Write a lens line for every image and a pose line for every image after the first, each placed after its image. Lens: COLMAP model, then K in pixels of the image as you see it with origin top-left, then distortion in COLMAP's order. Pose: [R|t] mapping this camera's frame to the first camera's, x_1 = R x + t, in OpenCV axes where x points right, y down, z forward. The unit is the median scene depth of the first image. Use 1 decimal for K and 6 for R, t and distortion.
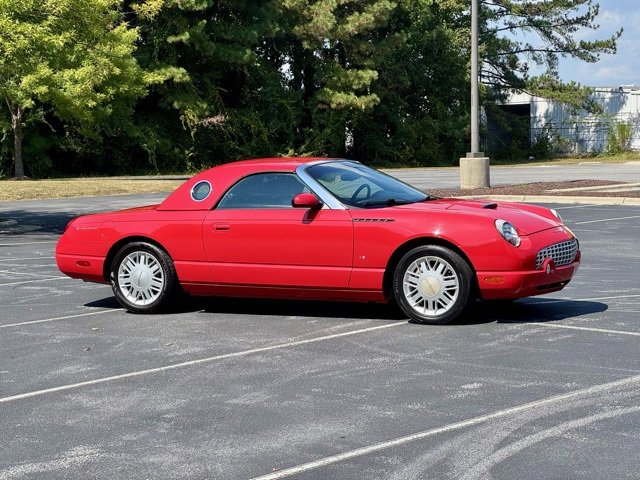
lens RADIAL K [[1390.8, 0, 320.0], [0, 1390.8, 244.3], [0, 0, 1]] dist [0.161945, 0.000000]
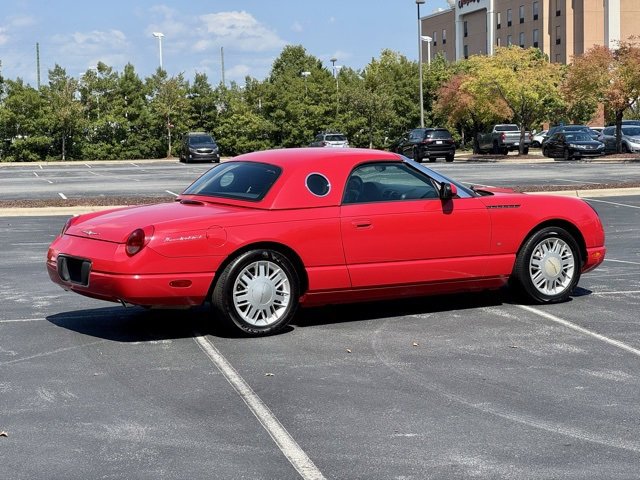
lens RADIAL K [[1390.8, 0, 319.0], [0, 1390.8, 239.5], [0, 0, 1]] dist [0.161945, 0.000000]
pose [[0.538481, -0.057647, 0.840663, -0.792934], [0.074322, 0.997018, 0.020762, -0.021865], [-0.839353, 0.051300, 0.541160, 0.516737]]
